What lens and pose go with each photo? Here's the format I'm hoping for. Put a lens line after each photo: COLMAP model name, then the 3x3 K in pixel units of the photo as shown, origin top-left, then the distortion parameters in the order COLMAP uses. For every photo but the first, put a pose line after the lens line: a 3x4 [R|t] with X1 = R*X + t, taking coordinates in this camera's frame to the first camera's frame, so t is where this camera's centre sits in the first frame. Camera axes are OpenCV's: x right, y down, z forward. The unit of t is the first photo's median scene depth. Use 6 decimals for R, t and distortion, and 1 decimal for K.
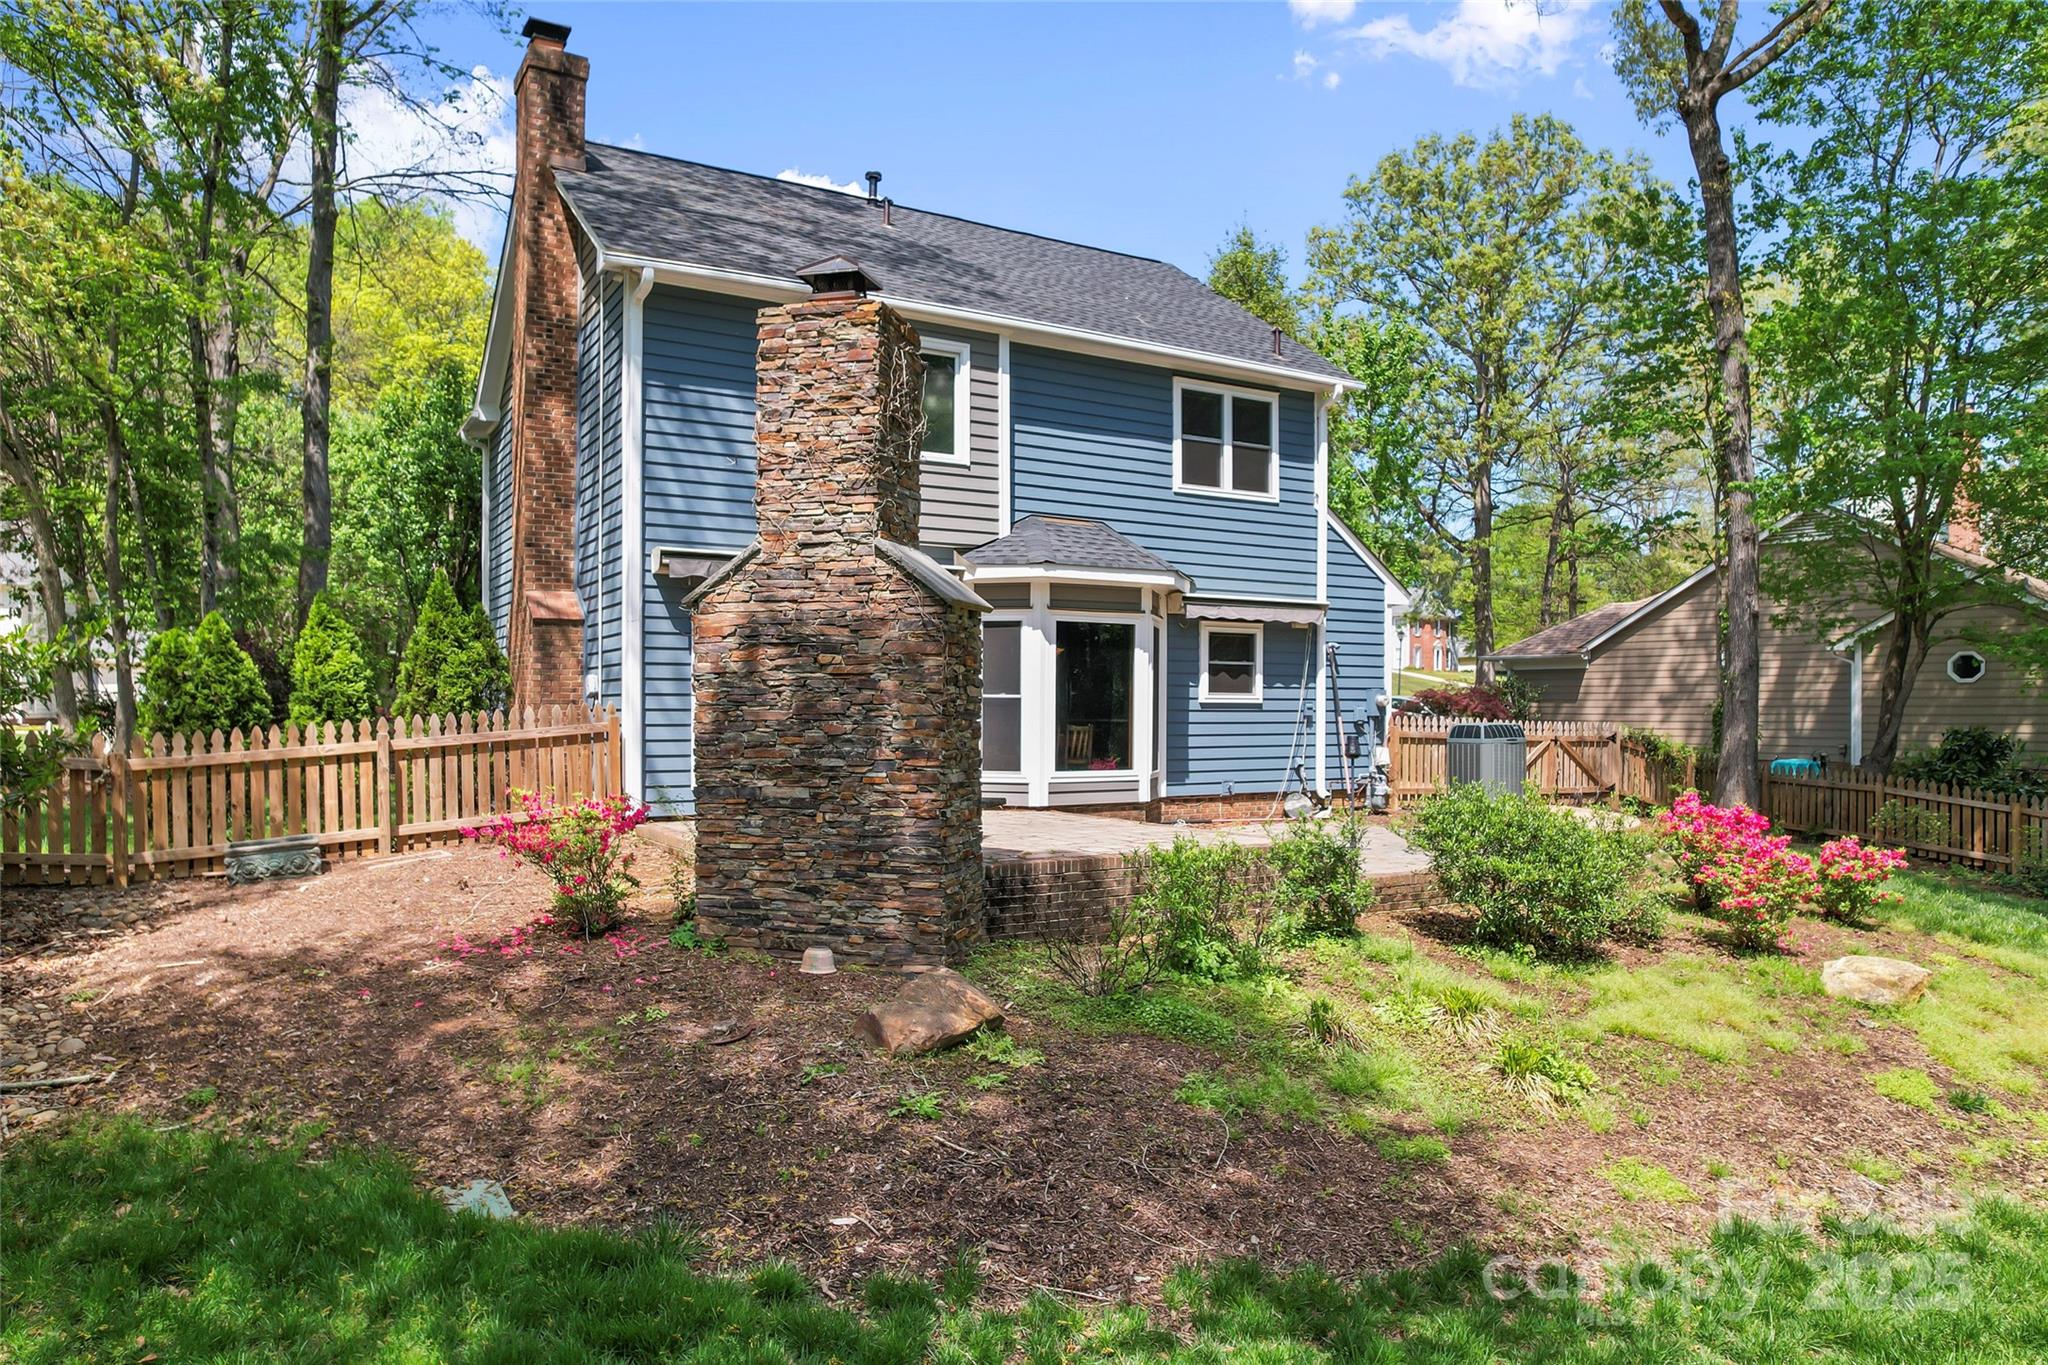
lens RADIAL K [[1294.6, 0, 958.6], [0, 1294.6, 721.3], [0, 0, 1]] dist [-0.016304, -0.001478]
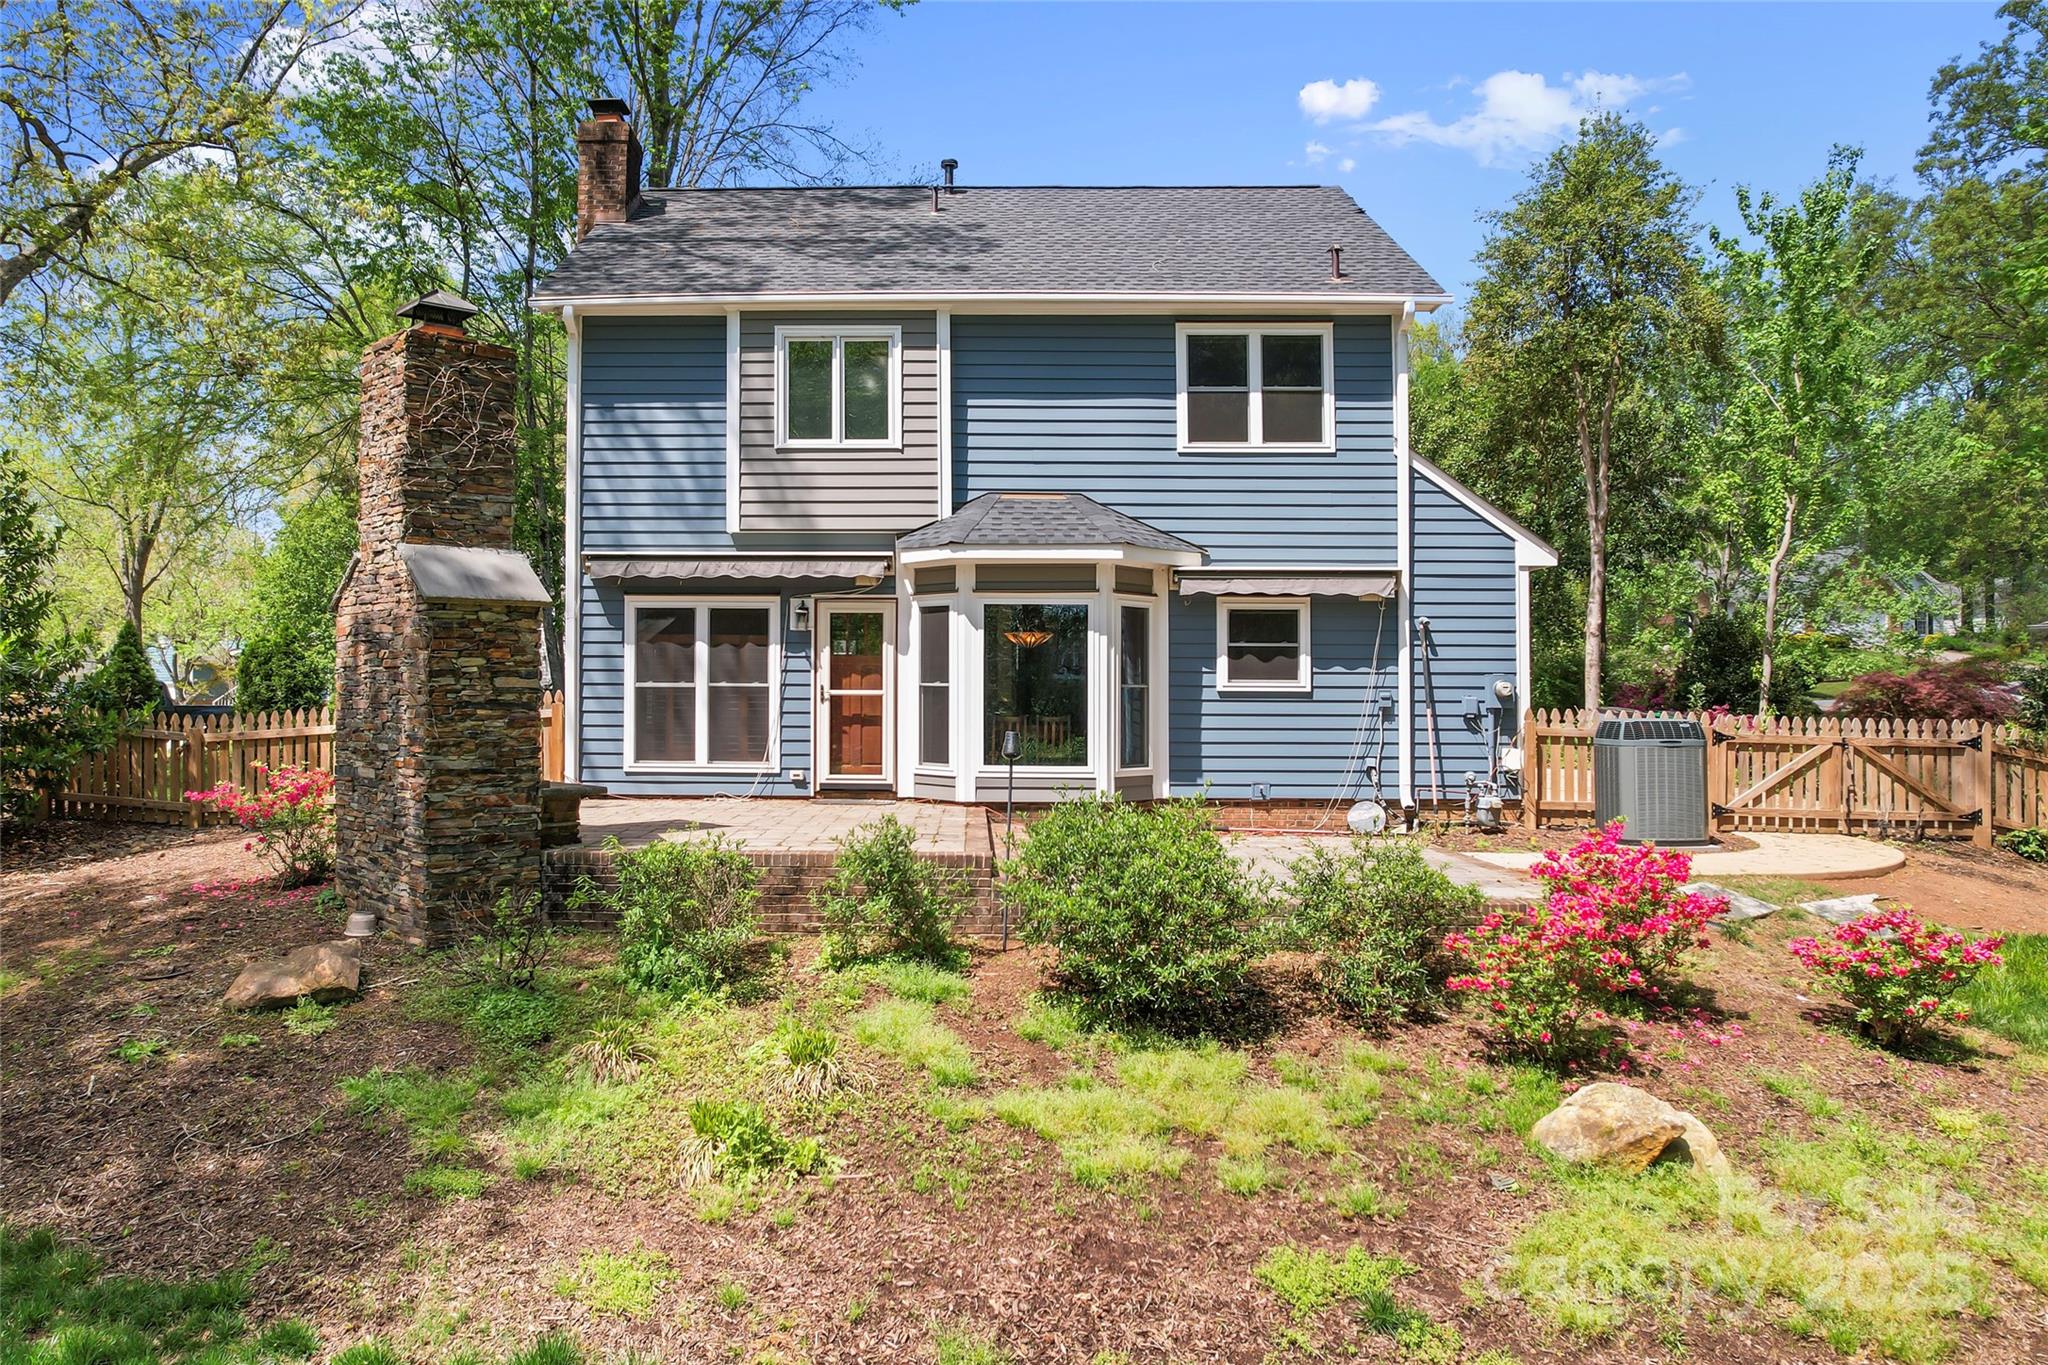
lens RADIAL K [[1309.3, 0, 950.9], [0, 1309.3, 655.6], [0, 0, 1]] dist [-0.008851, 0.000022]
pose [[0.858121, -0.012478, -0.513297, 0.490426], [-0.007023, 0.999326, -0.036034, -0.005511], [0.513400, 0.034526, 0.857455, 0.158531]]
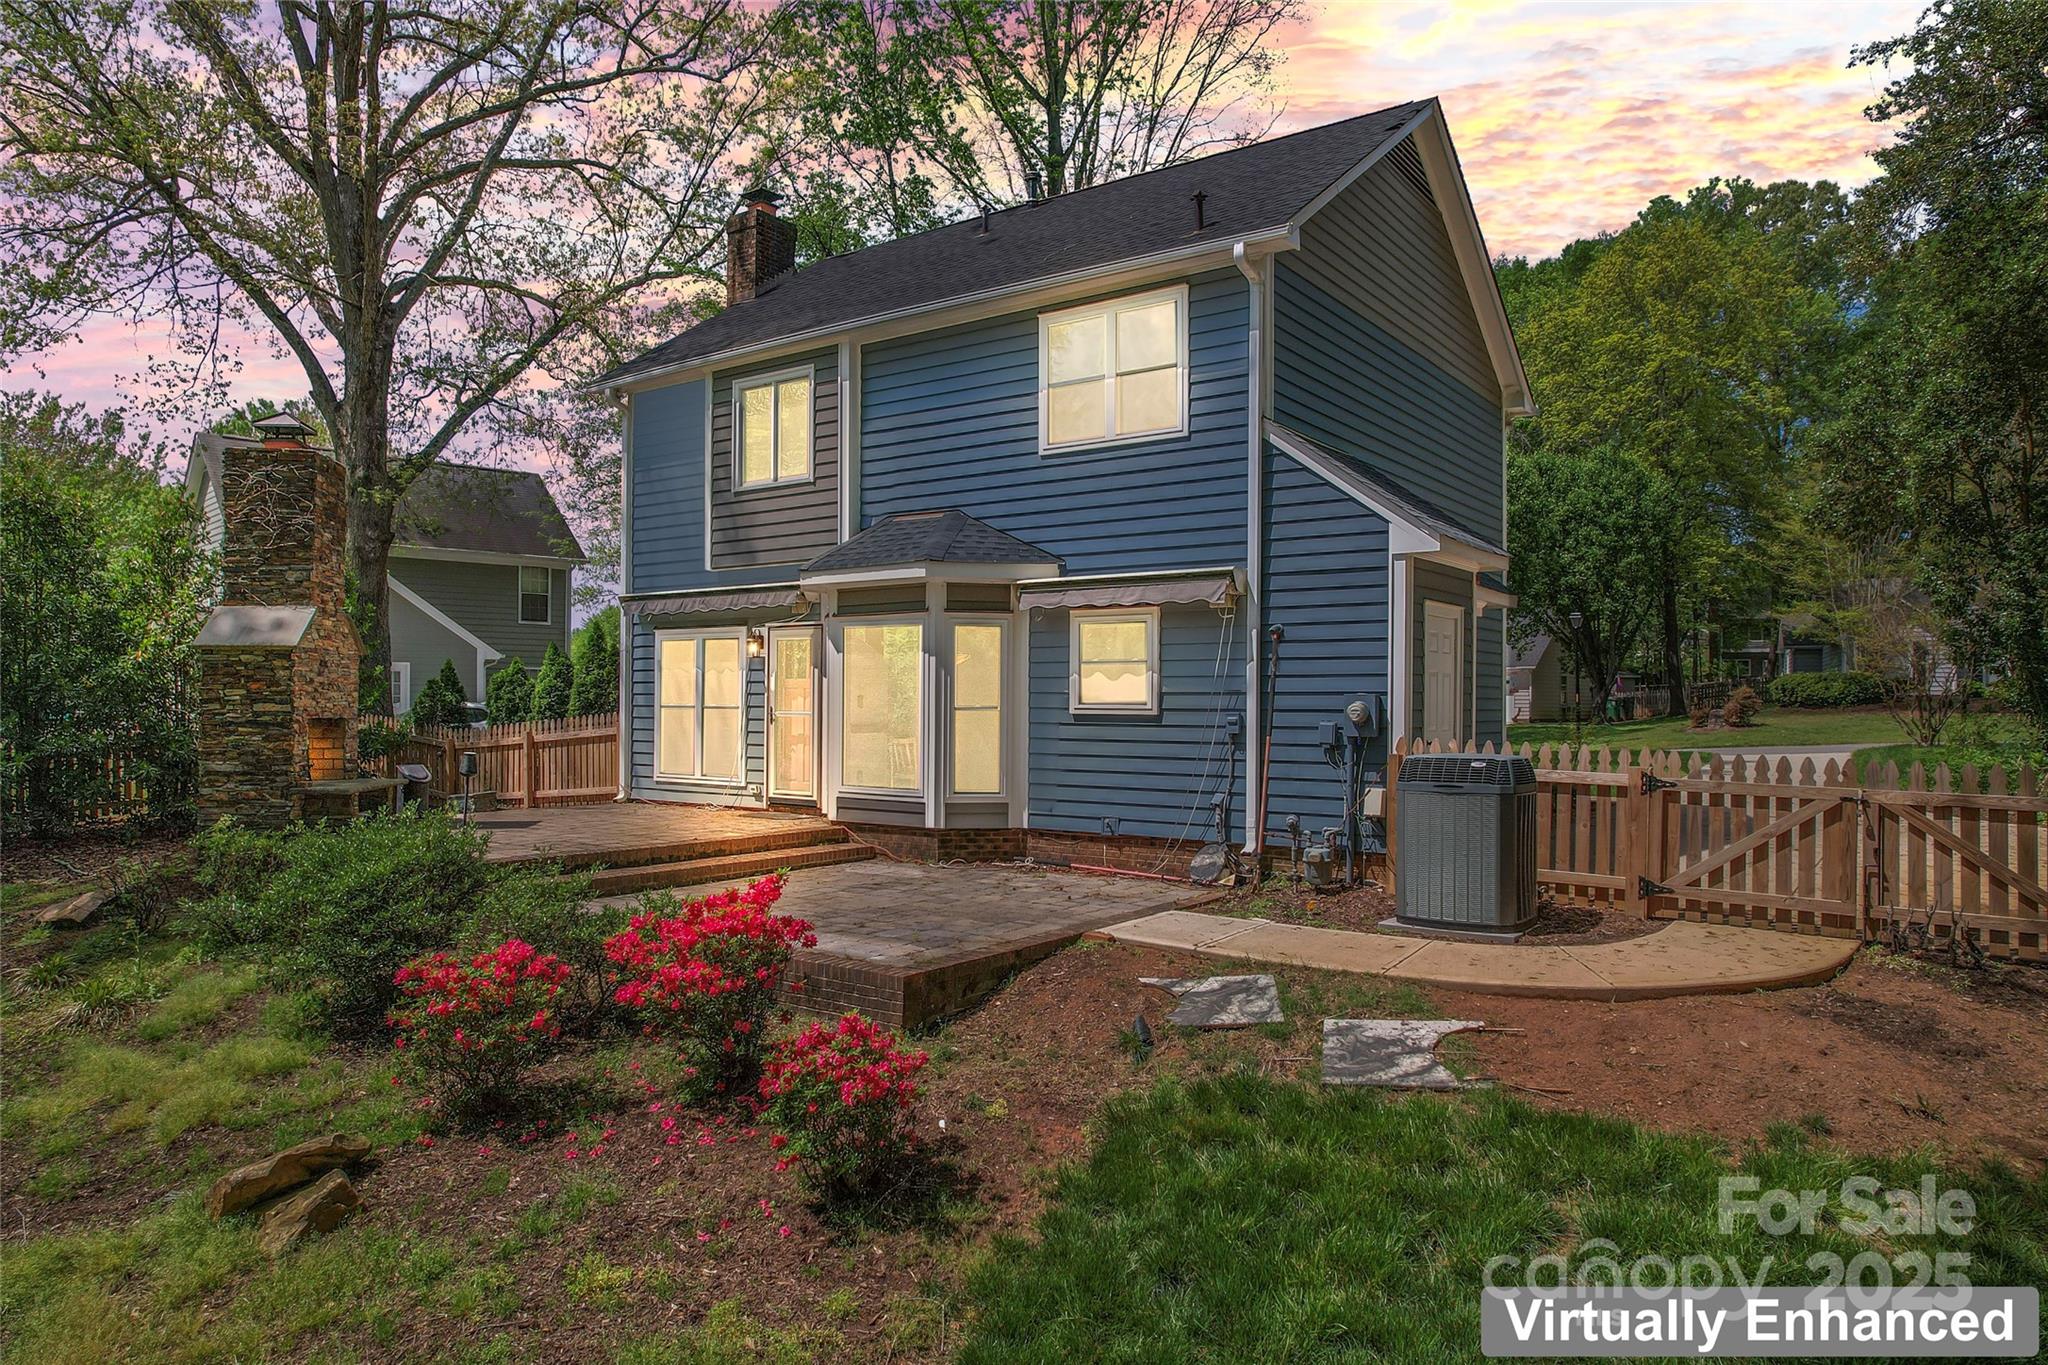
lens RADIAL K [[1304.1, 0, 1023.2], [0, 1304.1, 695.9], [0, 0, 1]] dist [-0.003817, -0.000920]
pose [[0.411189, -0.005661, -0.911532, 0.913248], [-0.011149, 0.999875, -0.011238, -0.016387], [0.911482, 0.014783, 0.411075, 0.654667]]
